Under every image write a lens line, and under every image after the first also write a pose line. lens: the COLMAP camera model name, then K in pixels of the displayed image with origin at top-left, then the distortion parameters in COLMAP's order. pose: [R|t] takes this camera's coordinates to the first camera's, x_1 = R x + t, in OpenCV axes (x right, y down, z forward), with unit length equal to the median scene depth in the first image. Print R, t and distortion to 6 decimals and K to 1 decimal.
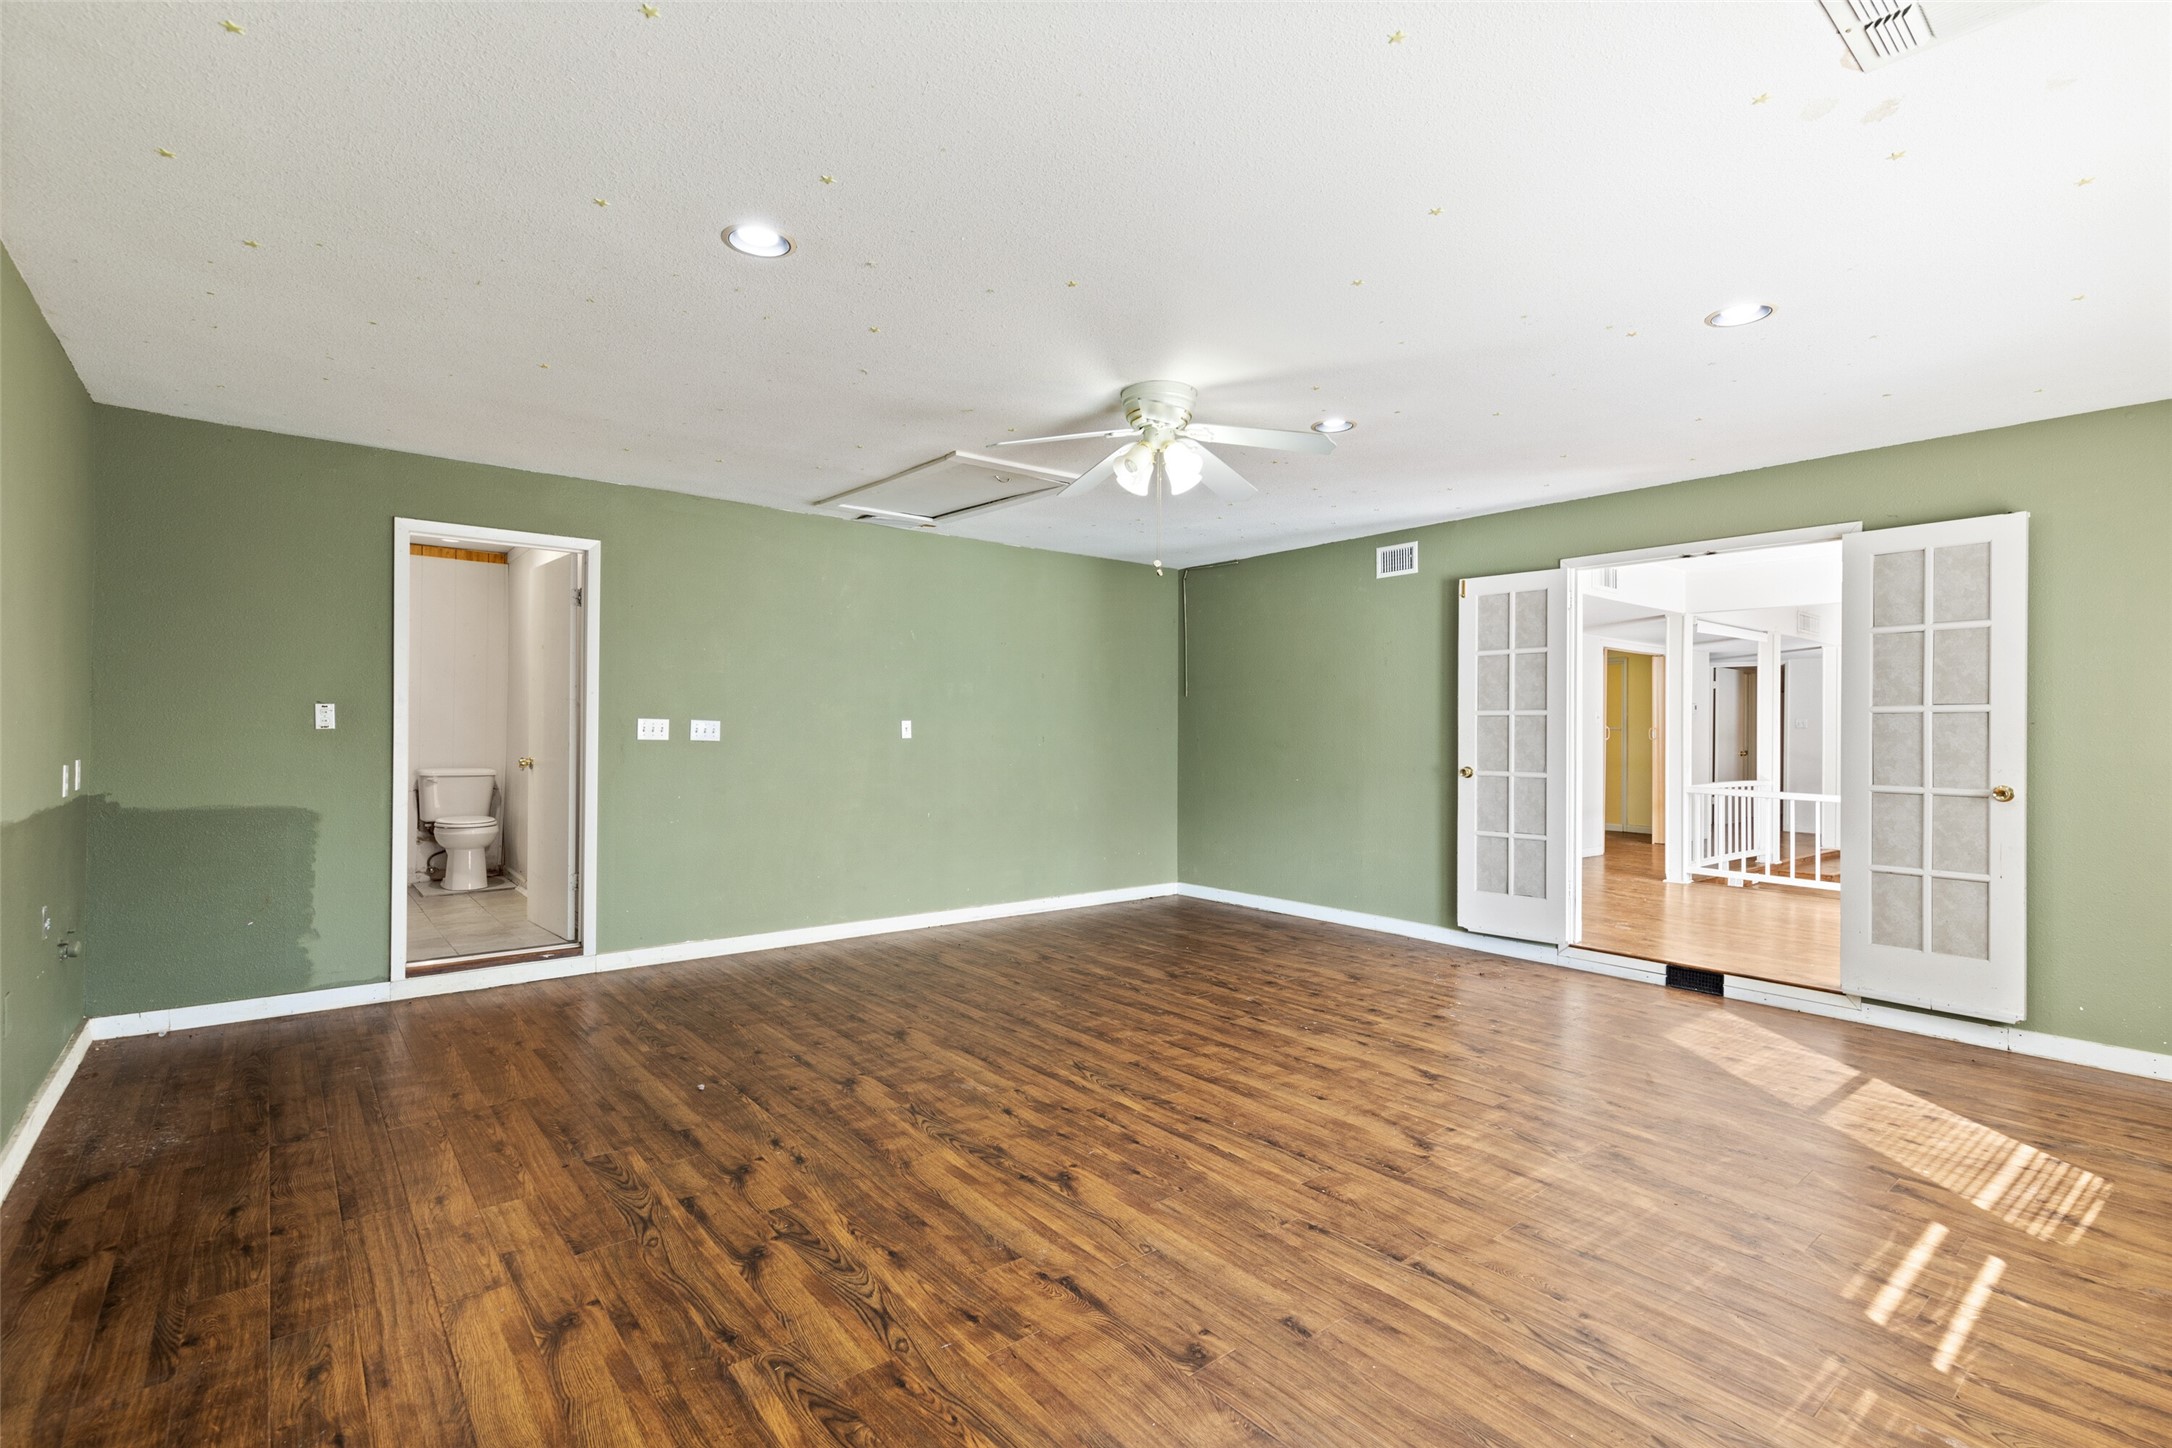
lens RADIAL K [[977.9, 0, 1078.9], [0, 977.9, 722.2], [0, 0, 1]] dist [0.008941, -0.001366]
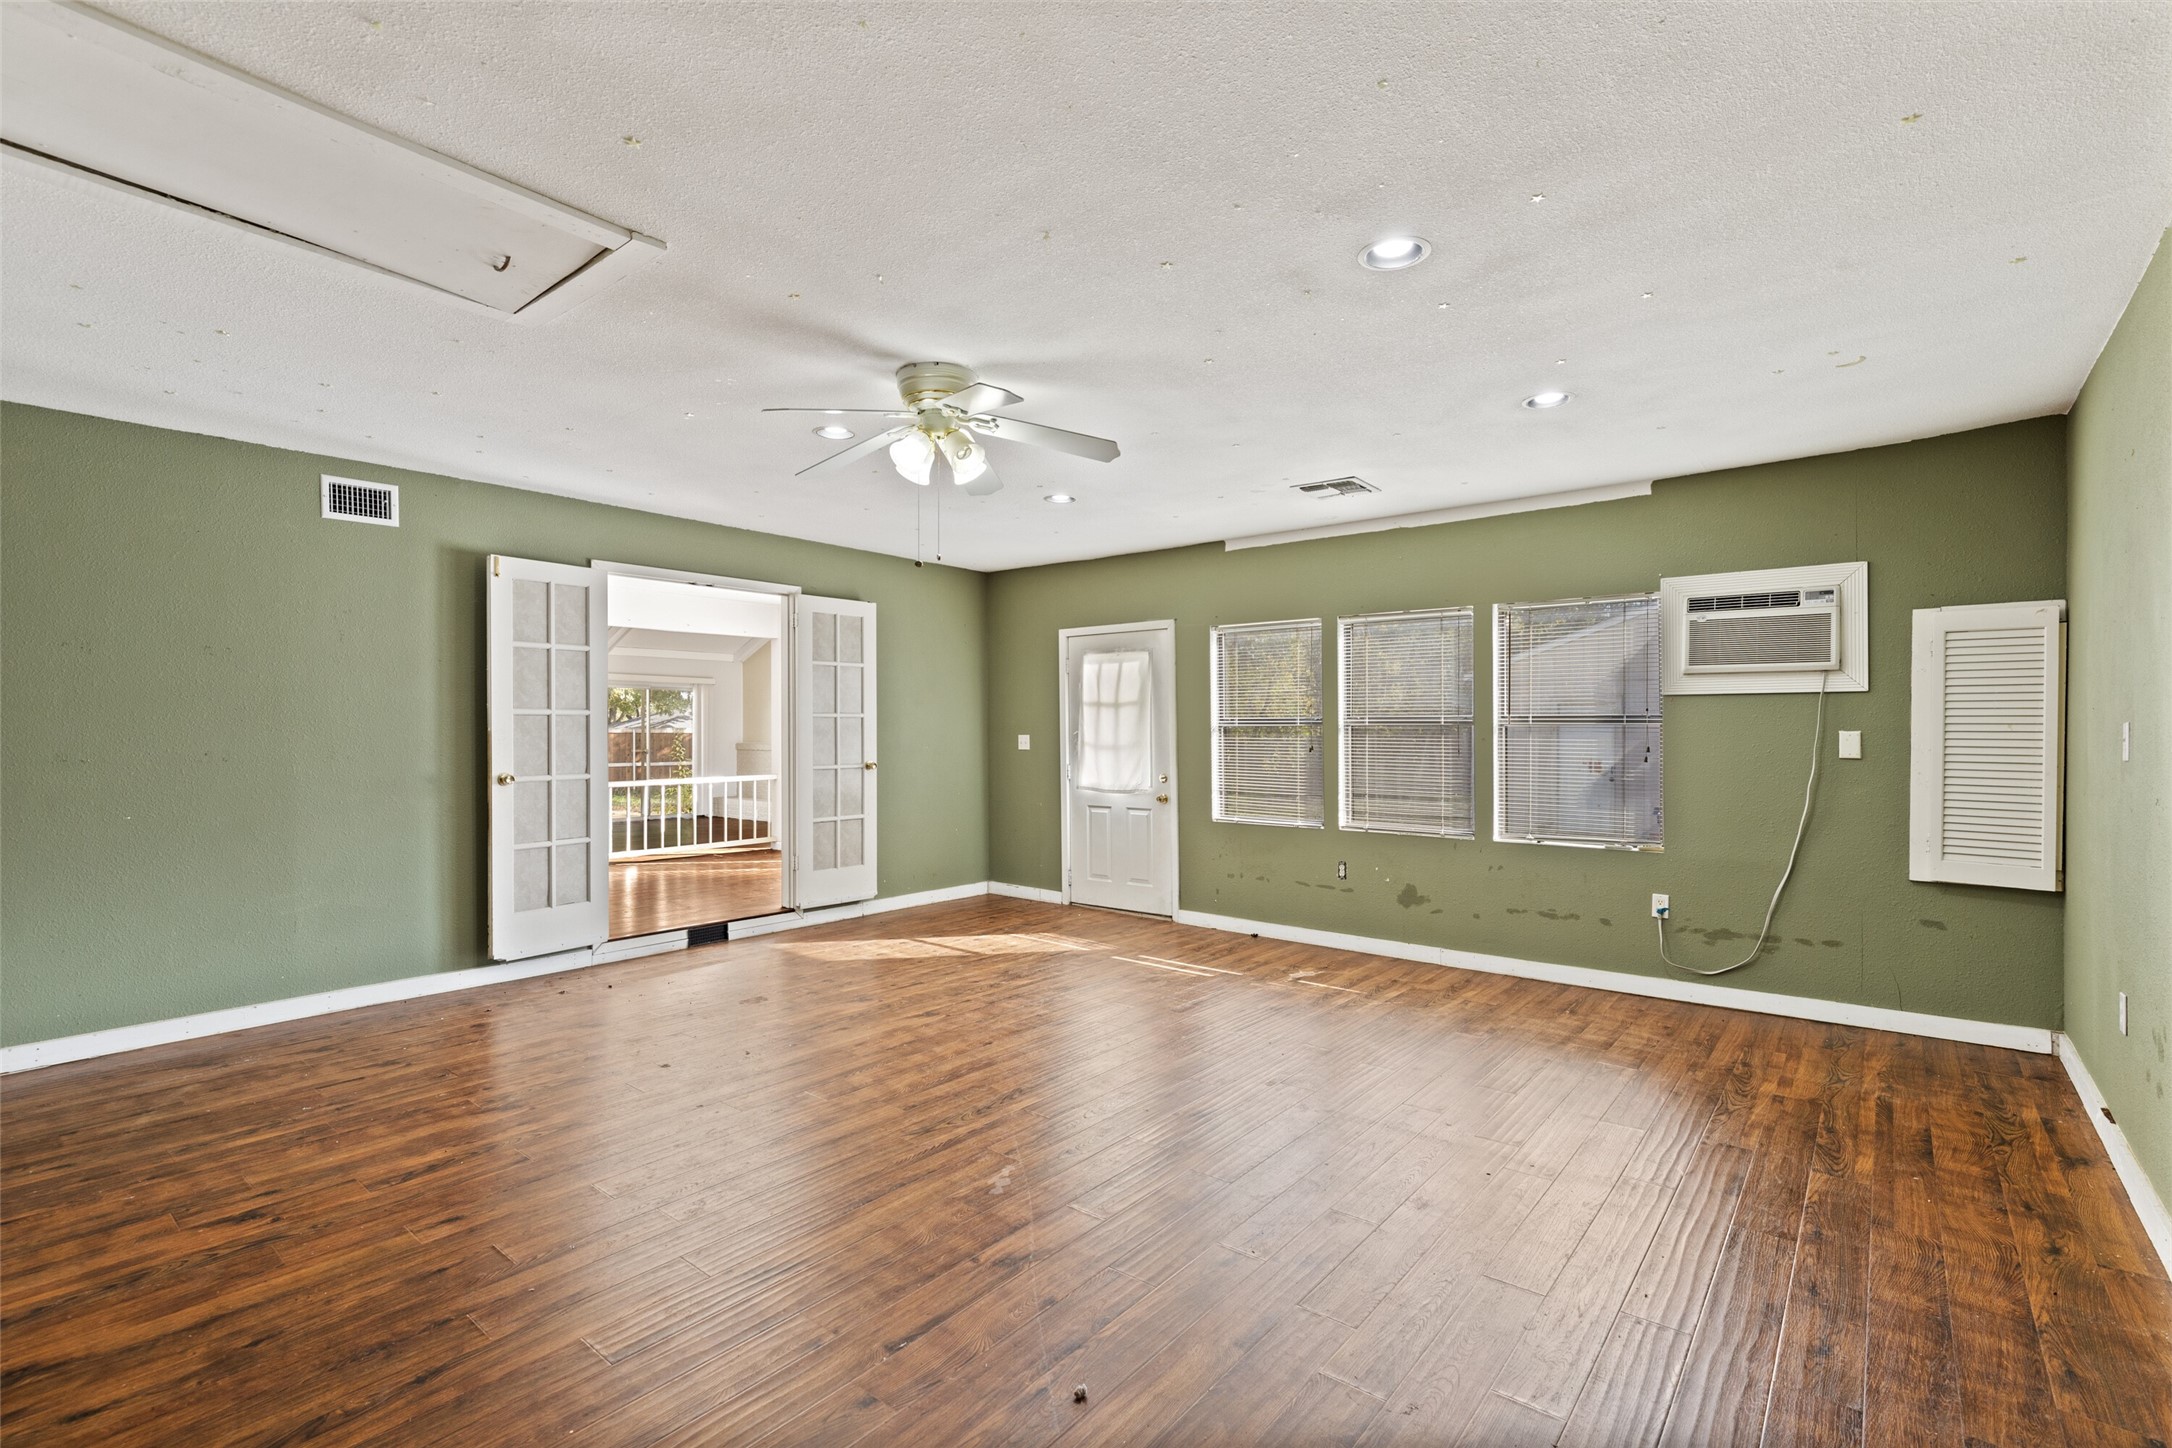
lens RADIAL K [[977.9, 0, 1080.5], [0, 977.9, 731.5], [0, 0, 1]] dist [0.008941, -0.001366]
pose [[-0.187354, -0.009252, 0.982249, -0.797173], [-0.007446, 0.999940, 0.007999, -0.003094], [-0.982264, -0.005815, -0.187411, 0.954019]]
